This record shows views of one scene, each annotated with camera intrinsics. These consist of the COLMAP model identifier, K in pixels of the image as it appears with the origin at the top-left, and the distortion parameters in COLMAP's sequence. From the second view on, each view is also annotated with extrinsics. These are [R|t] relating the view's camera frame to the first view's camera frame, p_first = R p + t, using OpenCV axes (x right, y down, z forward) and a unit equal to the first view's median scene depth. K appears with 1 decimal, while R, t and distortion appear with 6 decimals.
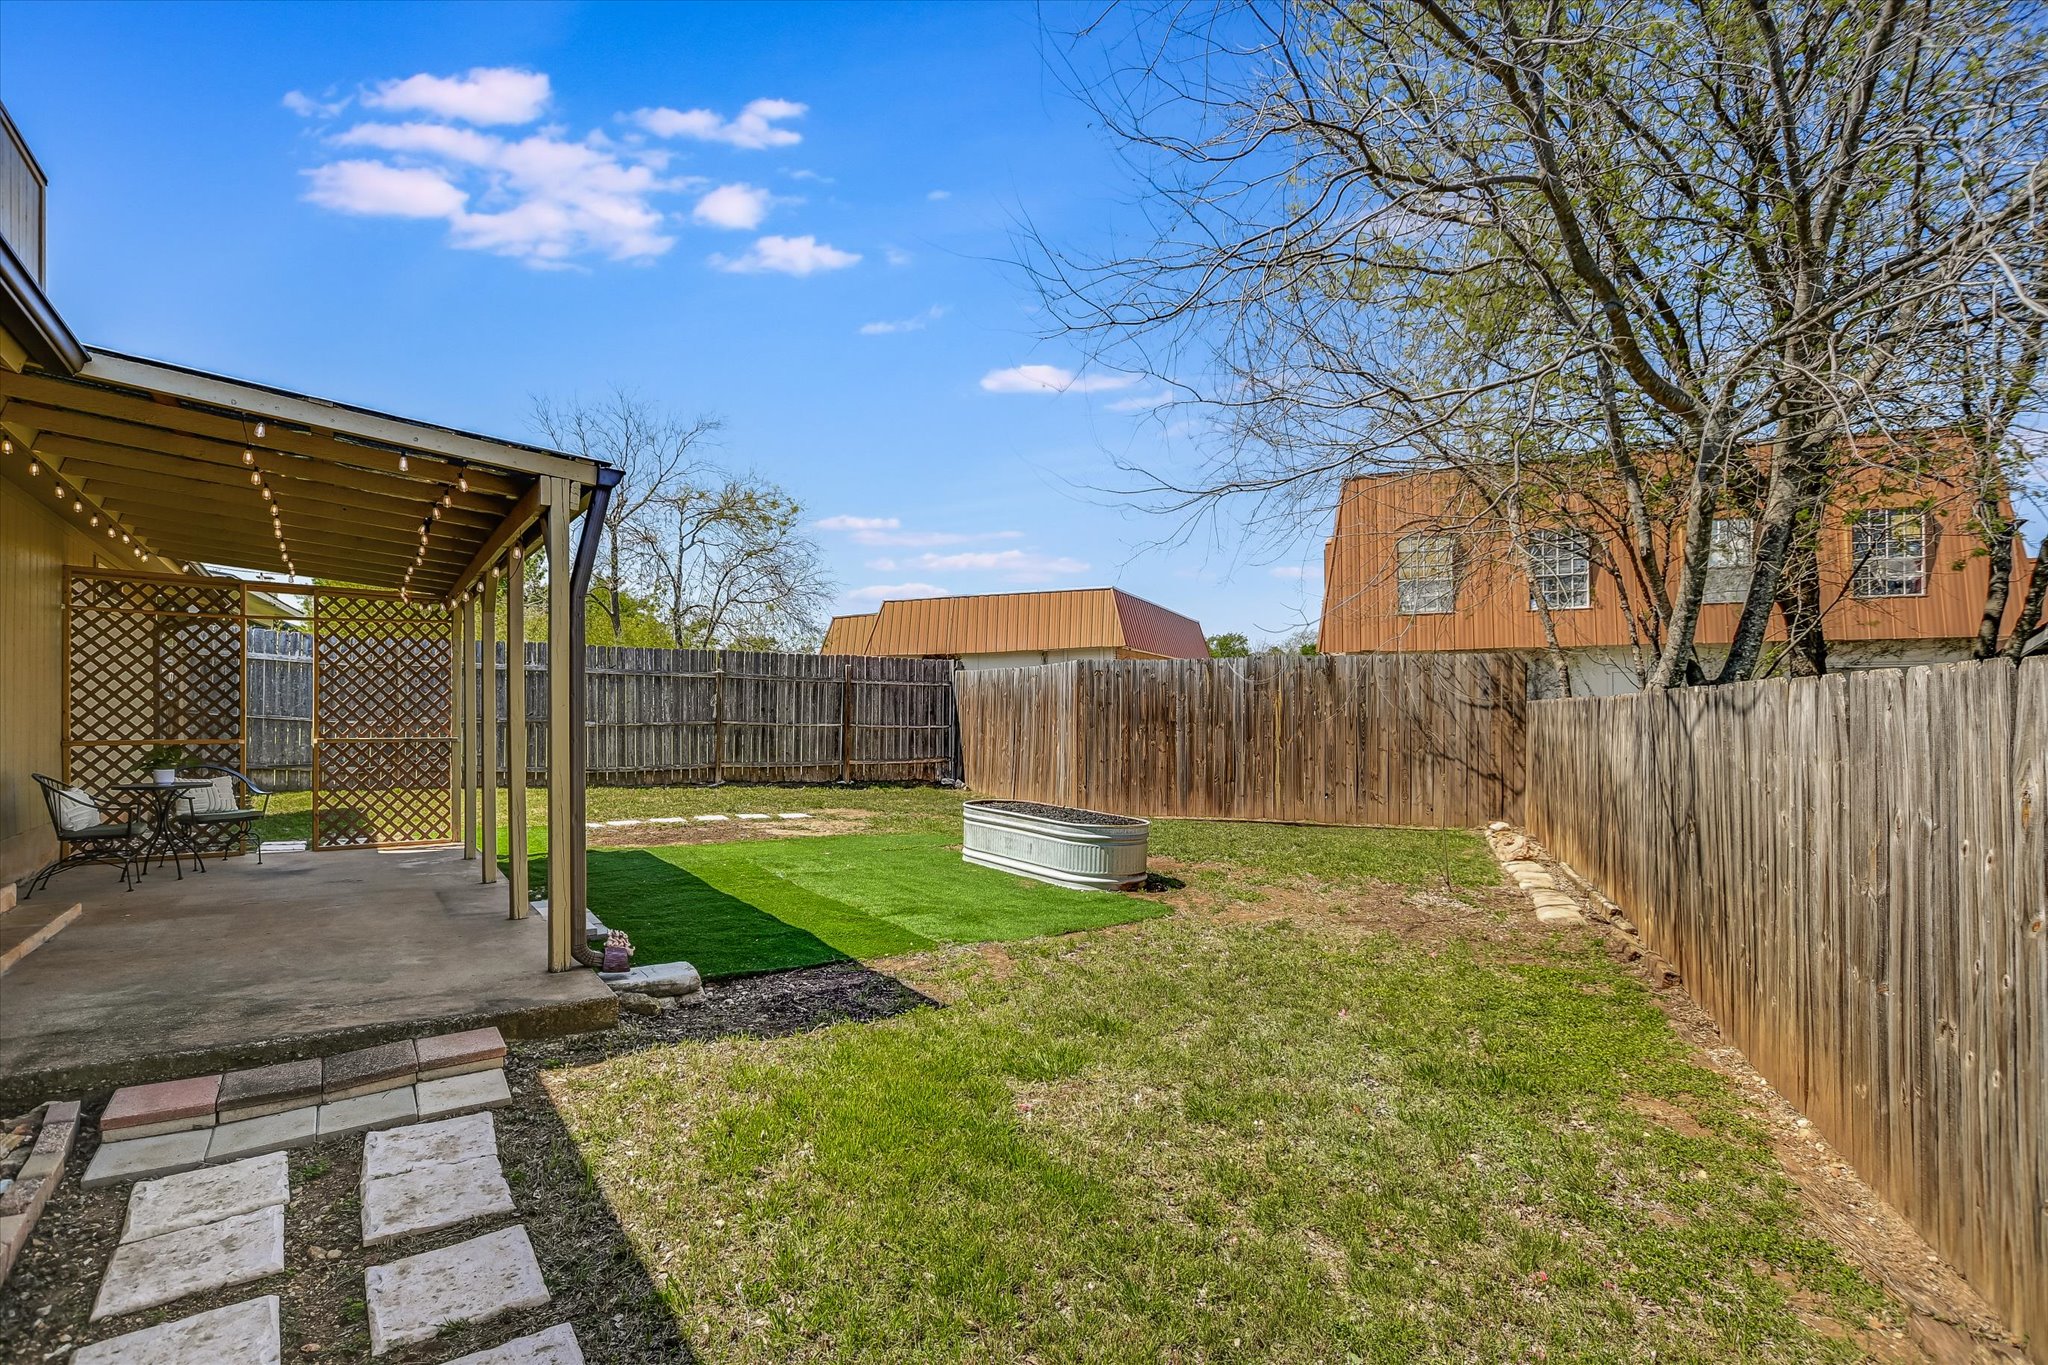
lens RADIAL K [[1000.0, 0, 1030.5], [0, 1000.0, 696.5], [0, 0, 1]] dist [-0.009949, 0.005708]
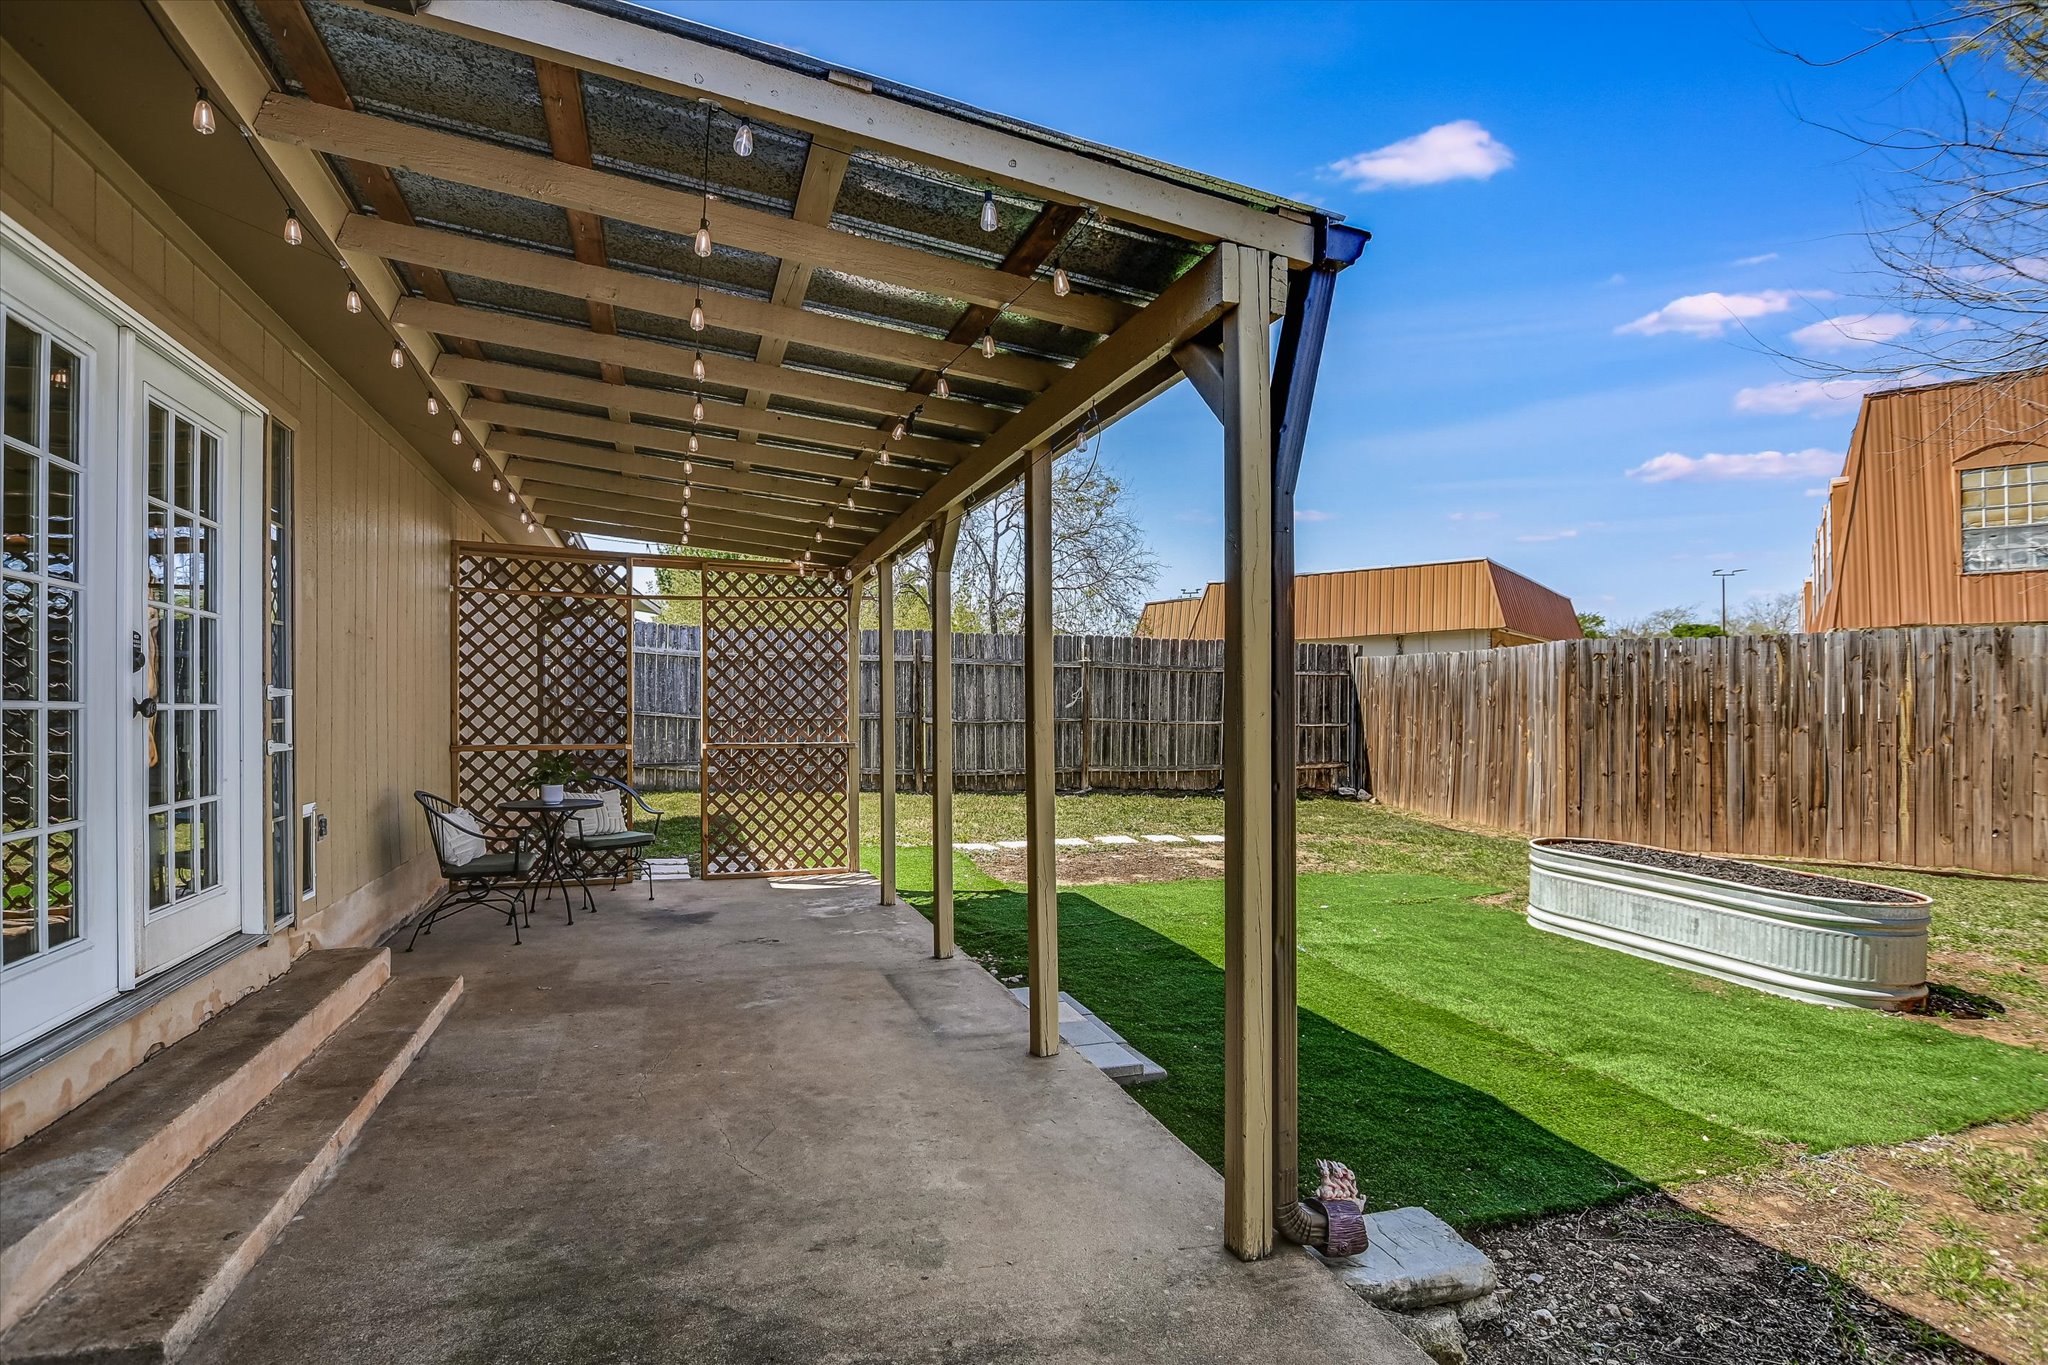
lens RADIAL K [[1000.0, 0, 1028.1], [0, 1000.0, 686.6], [0, 0, 1]] dist [-0.009949, 0.005708]
pose [[0.966159, -0.004183, -0.257913, -0.165334], [0.003897, 0.999991, -0.001617, -0.001499], [0.257918, 0.000557, 0.966167, 0.182290]]
